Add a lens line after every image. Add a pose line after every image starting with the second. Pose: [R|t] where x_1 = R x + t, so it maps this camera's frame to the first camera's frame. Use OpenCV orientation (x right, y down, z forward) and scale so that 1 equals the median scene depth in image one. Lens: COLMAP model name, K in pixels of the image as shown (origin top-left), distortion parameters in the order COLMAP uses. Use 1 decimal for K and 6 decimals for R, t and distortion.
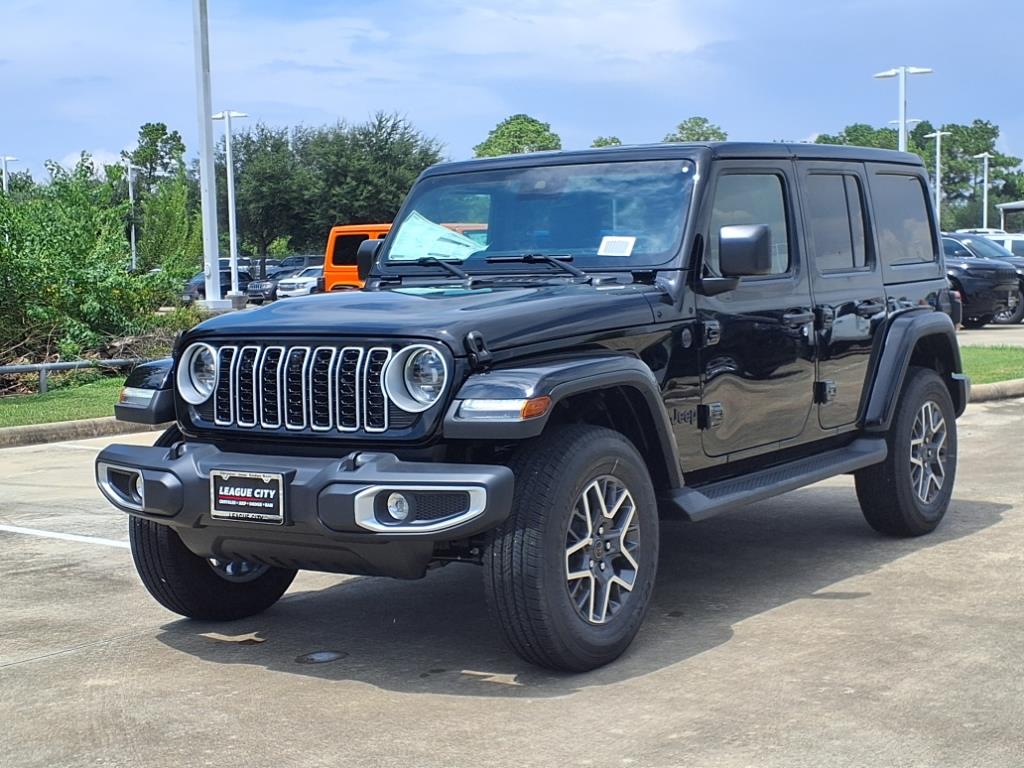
lens RADIAL K [[1630.4, 0, 512.0], [0, 1630.4, 384.0], [0, 0, 1]] dist [0.033263, 0.030089]
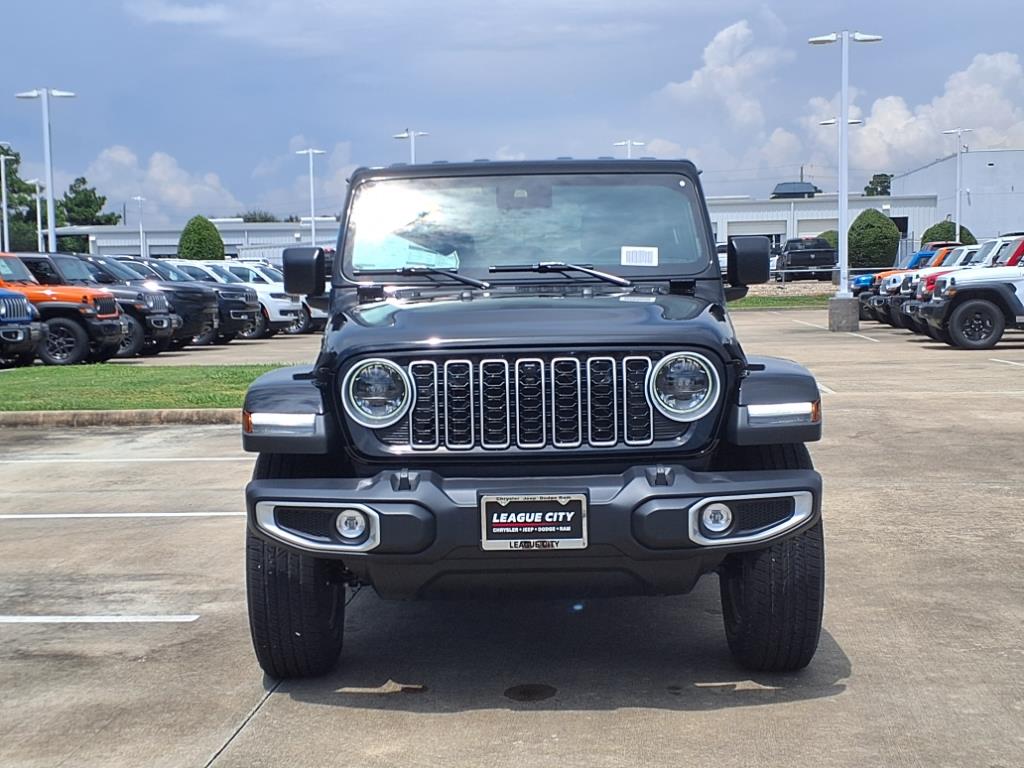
lens RADIAL K [[1601.3, 0, 512.0], [0, 1601.3, 384.0], [0, 0, 1]] dist [0.113197, -0.036655]
pose [[0.838447, -0.030003, 0.544157, -0.656629], [0.038089, 0.999268, -0.003592, -0.005654], [-0.543651, 0.023739, 0.838976, 0.246971]]
